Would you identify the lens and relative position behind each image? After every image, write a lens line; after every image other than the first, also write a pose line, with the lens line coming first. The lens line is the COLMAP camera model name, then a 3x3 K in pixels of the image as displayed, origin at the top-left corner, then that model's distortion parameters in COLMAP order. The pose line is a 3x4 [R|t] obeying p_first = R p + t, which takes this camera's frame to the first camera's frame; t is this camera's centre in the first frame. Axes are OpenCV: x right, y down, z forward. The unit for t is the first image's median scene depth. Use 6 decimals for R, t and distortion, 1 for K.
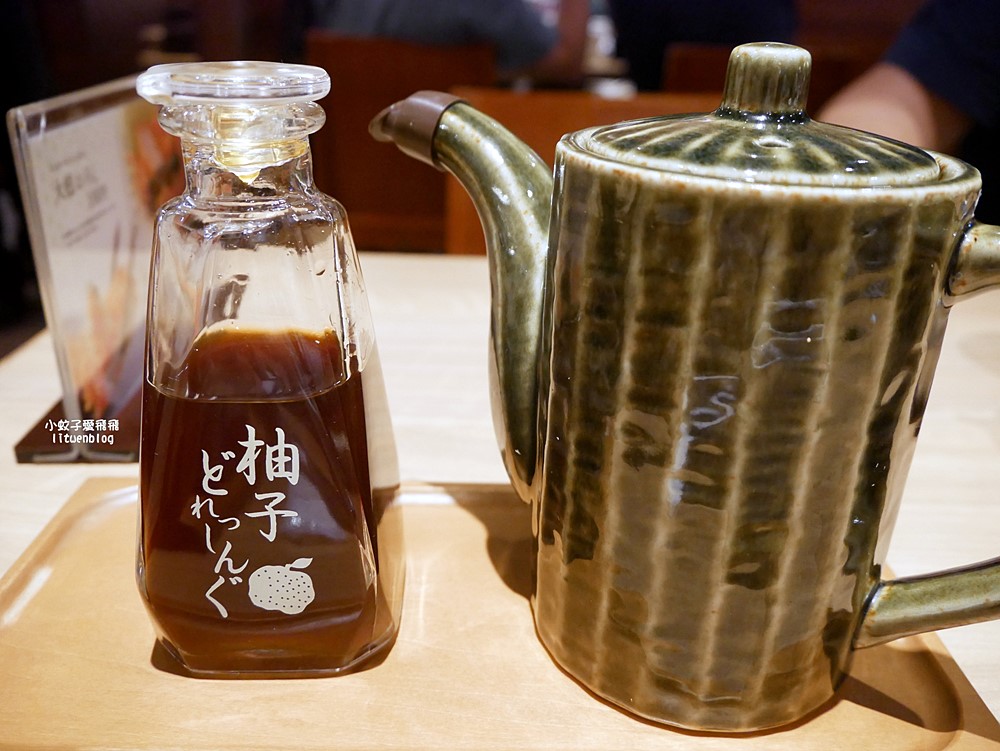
lens RADIAL K [[830.7, 0, 500.0], [0, 830.7, 375.5], [0, 0, 1]] dist [-0.038600, -0.002560]
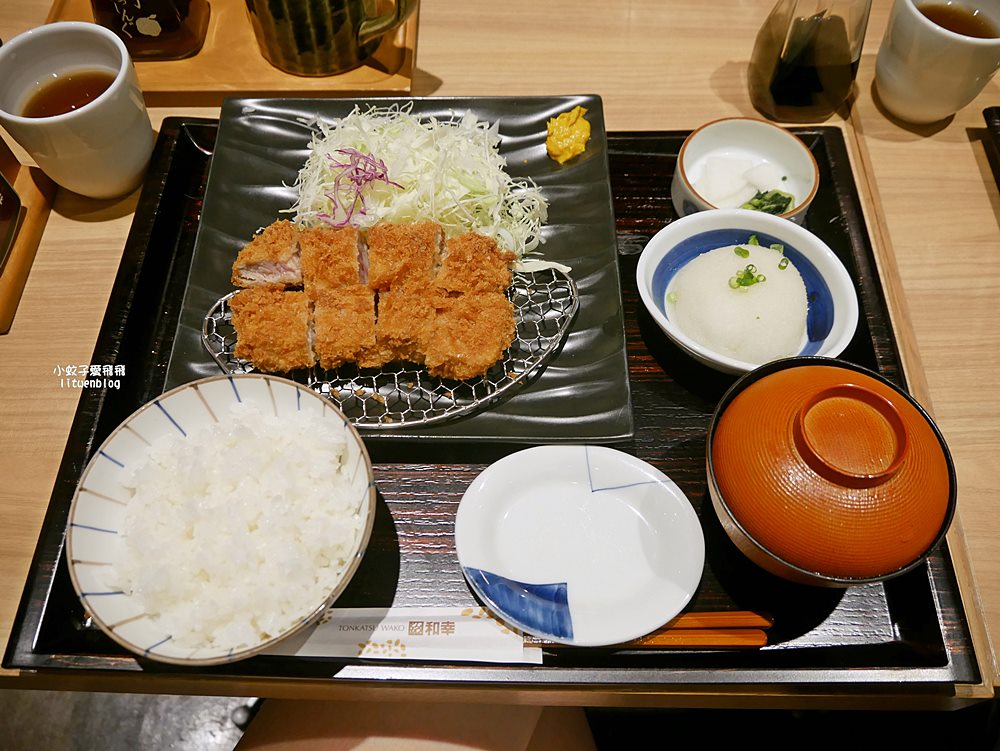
lens RADIAL K [[830.7, 0, 500.0], [0, 830.7, 375.5], [0, 0, 1]] dist [-0.038600, -0.002560]
pose [[0.999034, 0.004360, -0.043729, 1.020935], [0.022463, 0.804586, 0.593411, -0.394058], [0.037771, -0.593820, 0.803711, -1.819347]]
